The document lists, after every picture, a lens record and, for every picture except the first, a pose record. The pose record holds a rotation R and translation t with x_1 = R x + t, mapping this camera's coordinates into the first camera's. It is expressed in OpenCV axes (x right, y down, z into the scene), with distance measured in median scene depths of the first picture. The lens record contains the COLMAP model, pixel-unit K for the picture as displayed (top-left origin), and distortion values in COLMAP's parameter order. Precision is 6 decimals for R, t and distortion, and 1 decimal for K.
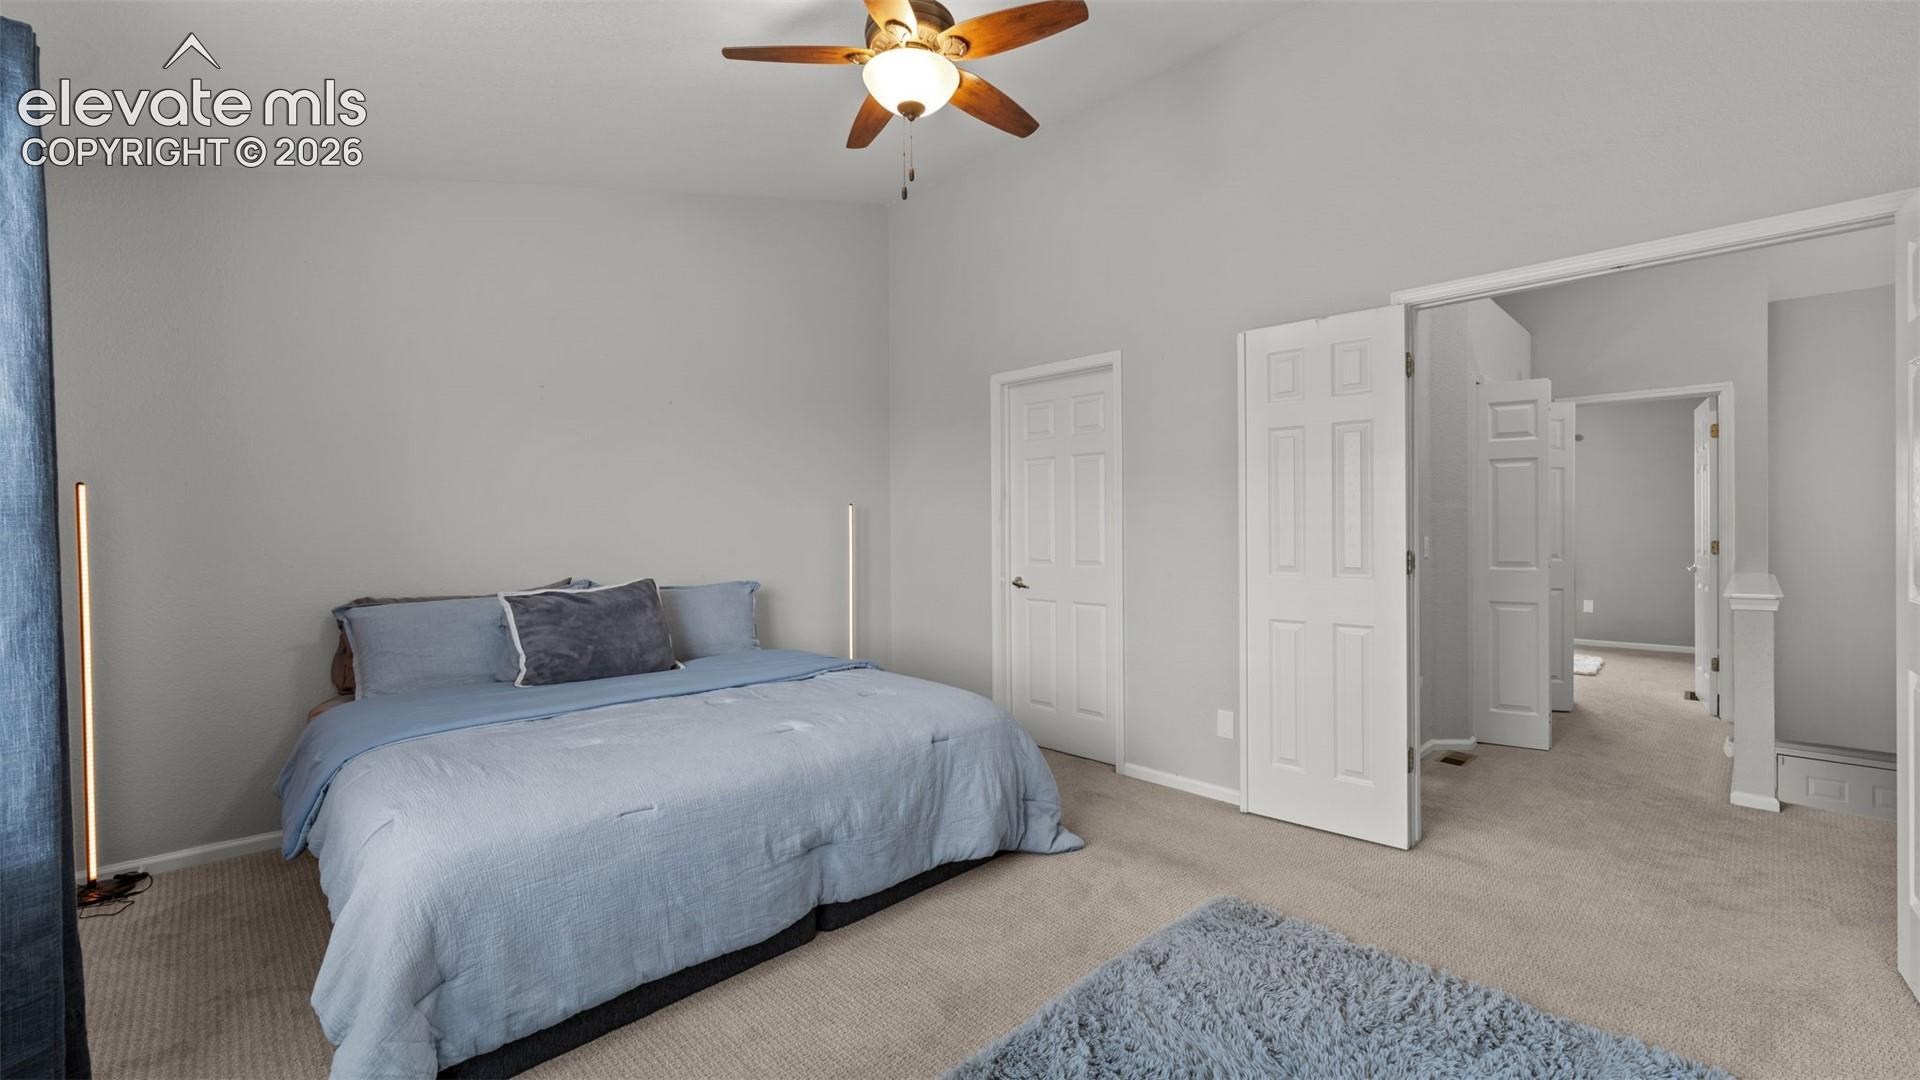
lens RADIAL K [[773.0, 0, 948.6], [0, 773.0, 535.9], [0, 0, 1]] dist [-0.009815, -0.001059]
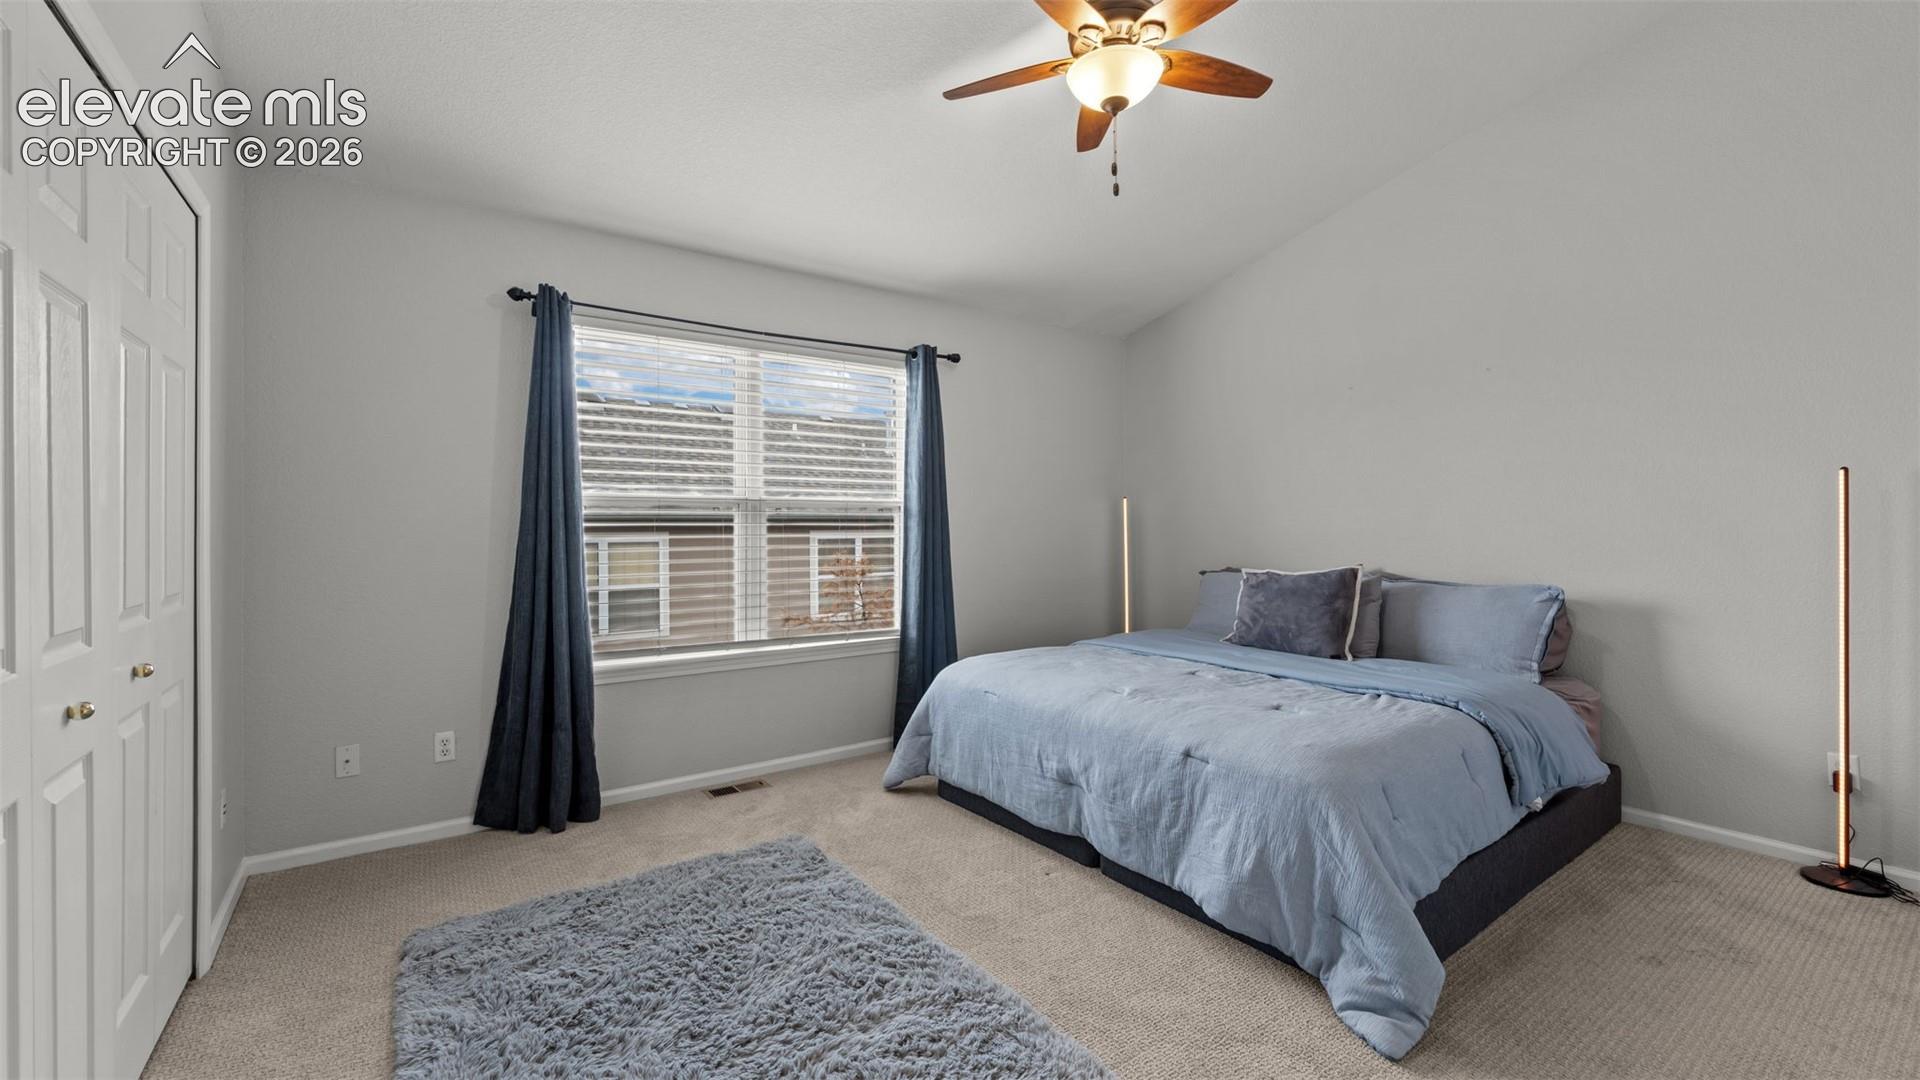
lens RADIAL K [[773.0, 0, 968.7], [0, 773.0, 531.6], [0, 0, 1]] dist [-0.009815, -0.001059]
pose [[-0.133617, 0.012125, -0.990959, 0.939886], [-0.003222, 0.999915, 0.012669, -0.004520], [0.991028, 0.004885, -0.133566, 0.902659]]
